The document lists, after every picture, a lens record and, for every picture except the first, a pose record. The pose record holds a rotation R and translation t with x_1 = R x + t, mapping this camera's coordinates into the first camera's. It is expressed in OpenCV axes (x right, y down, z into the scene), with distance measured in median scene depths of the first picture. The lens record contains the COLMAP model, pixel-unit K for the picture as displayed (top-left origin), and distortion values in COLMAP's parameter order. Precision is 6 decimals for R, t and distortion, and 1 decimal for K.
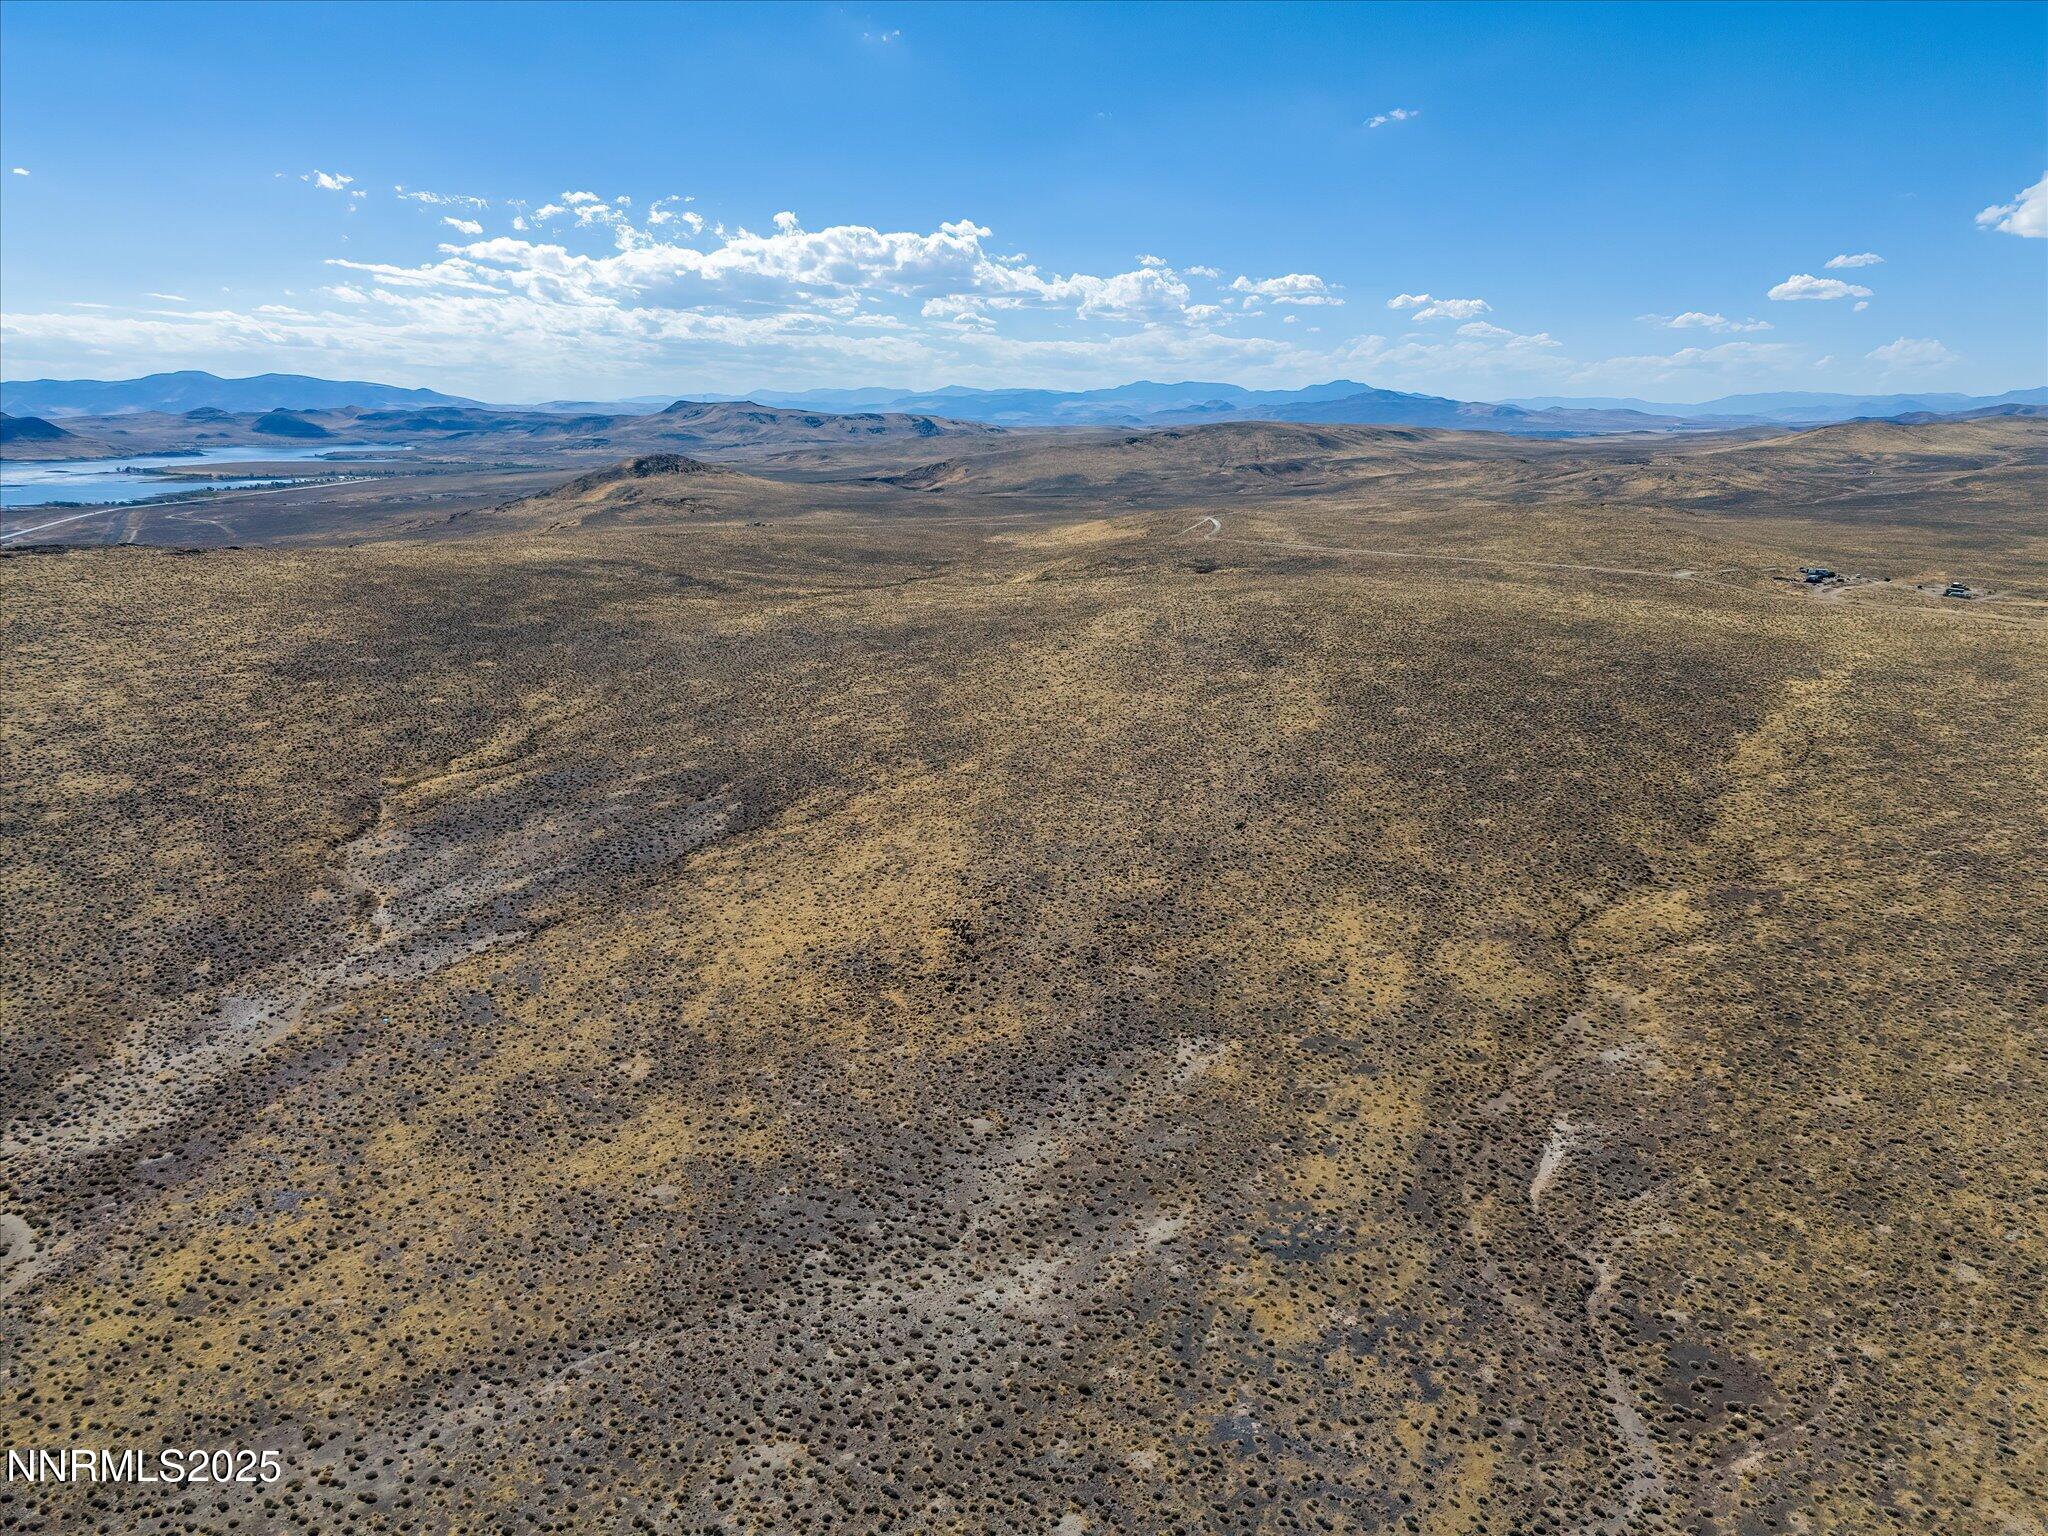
lens RADIAL K [[1512.7, 0, 1029.2], [0, 1512.7, 793.2], [0, 0, 1]] dist [0.070769, -0.068828]
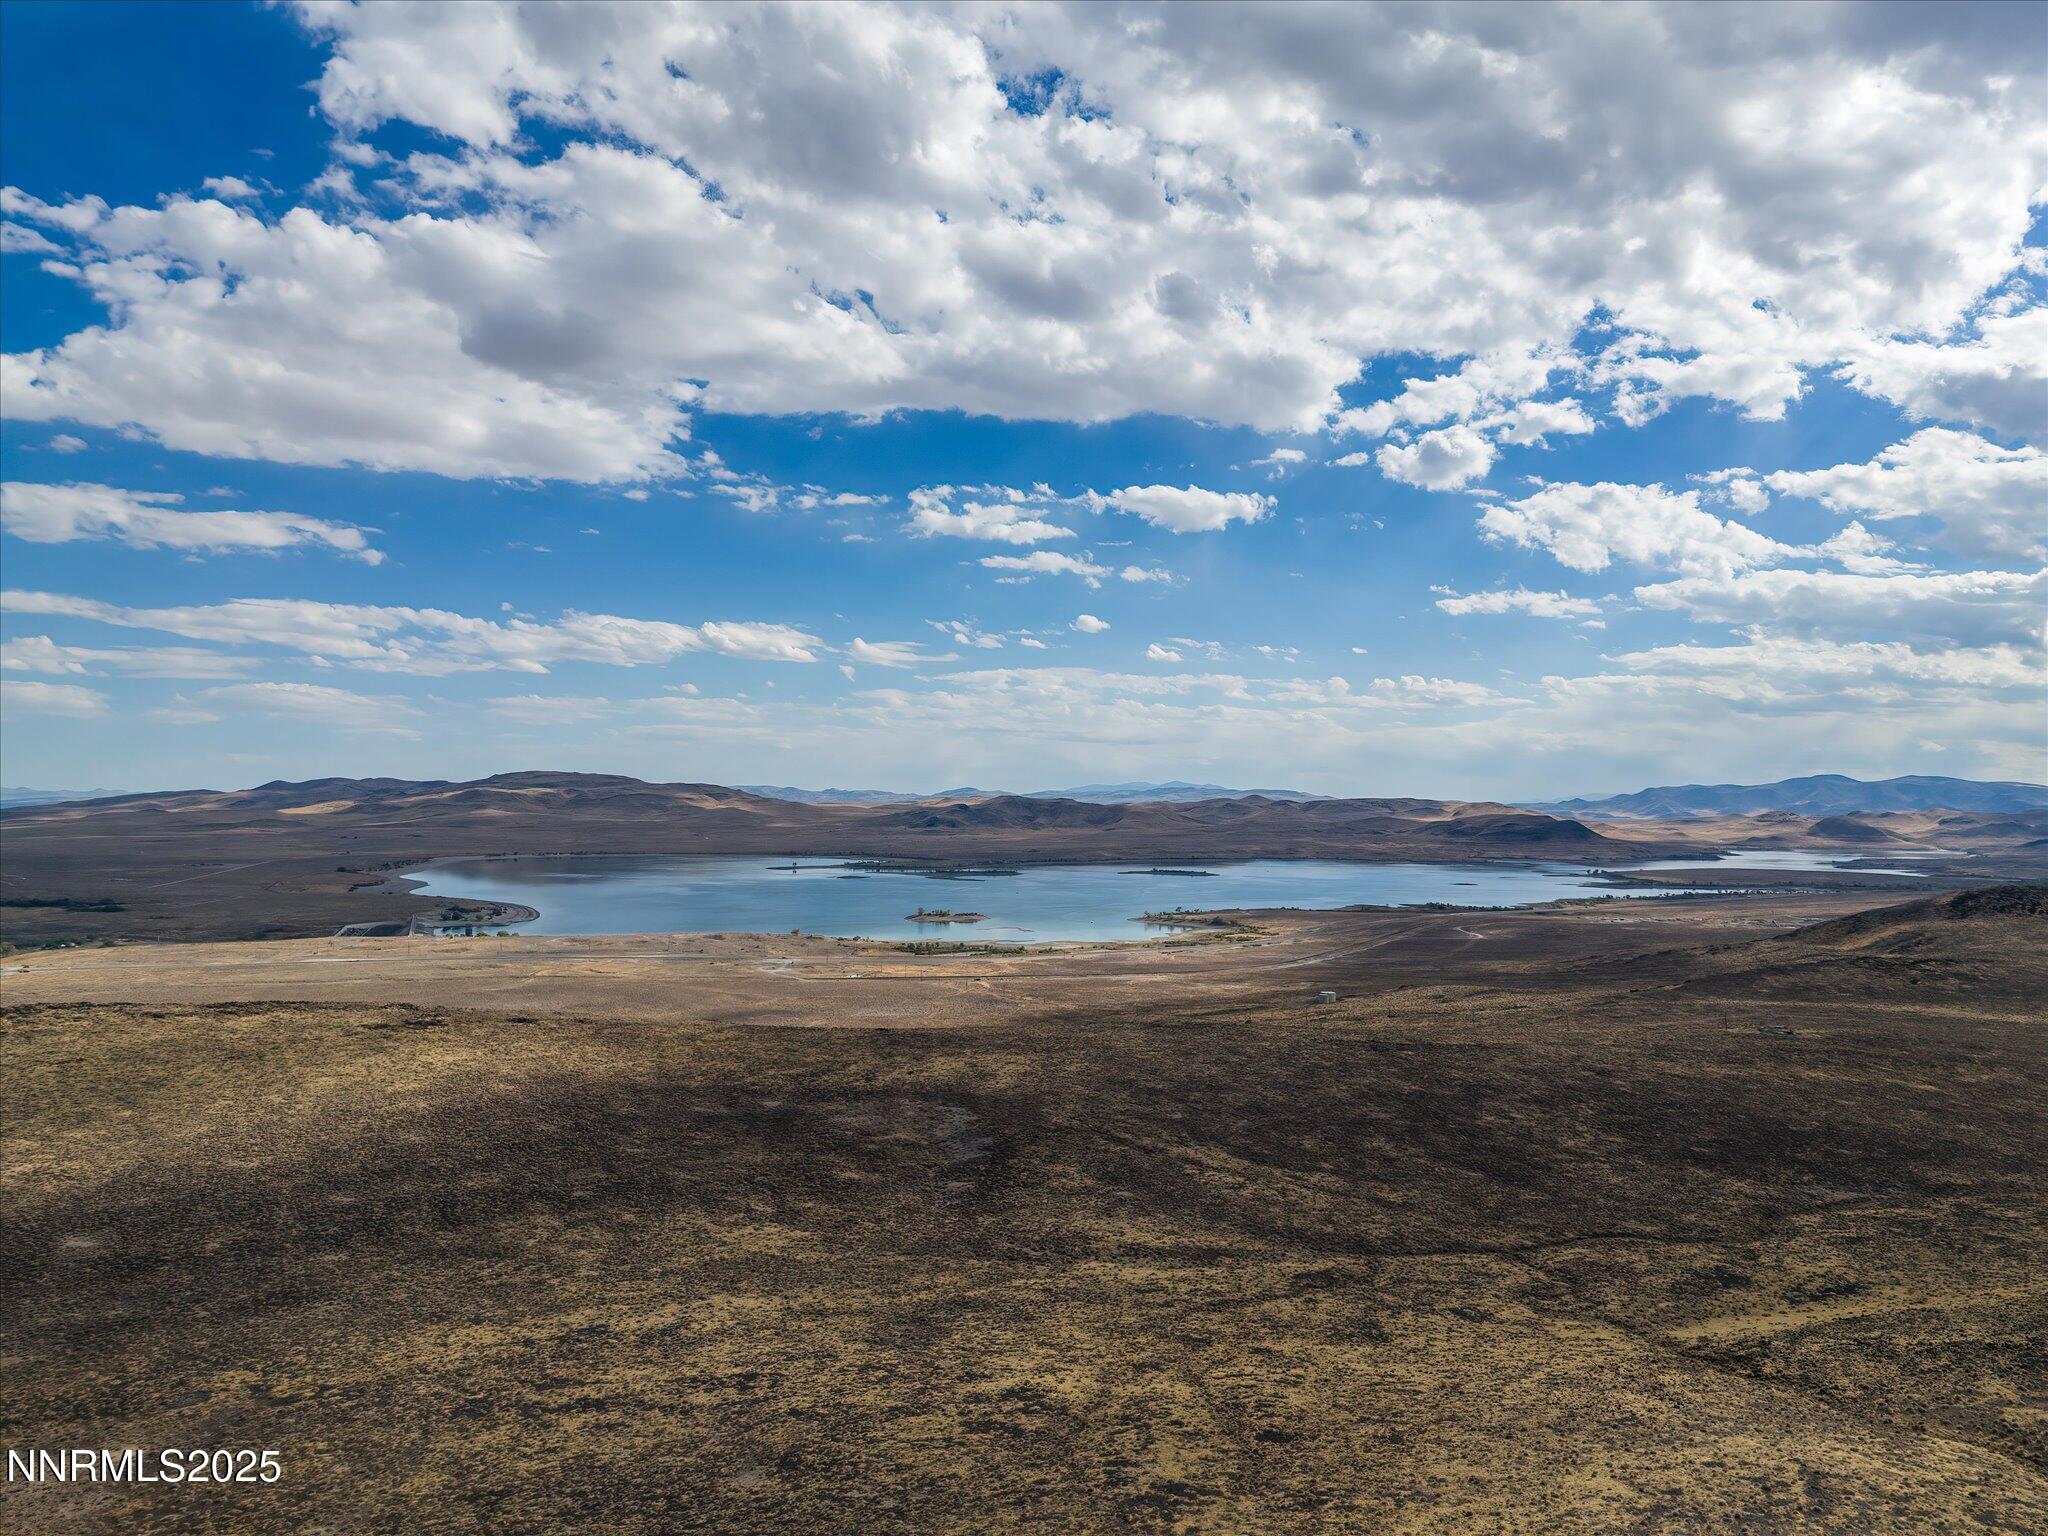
lens RADIAL K [[1512.7, 0, 1029.2], [0, 1512.7, 793.2], [0, 0, 1]] dist [0.070769, -0.068828]
pose [[0.553069, -0.003337, -0.833129, 0.068882], [-0.207427, 0.967951, -0.141577, -0.060216], [0.806901, 0.251115, 0.534652, 0.217575]]
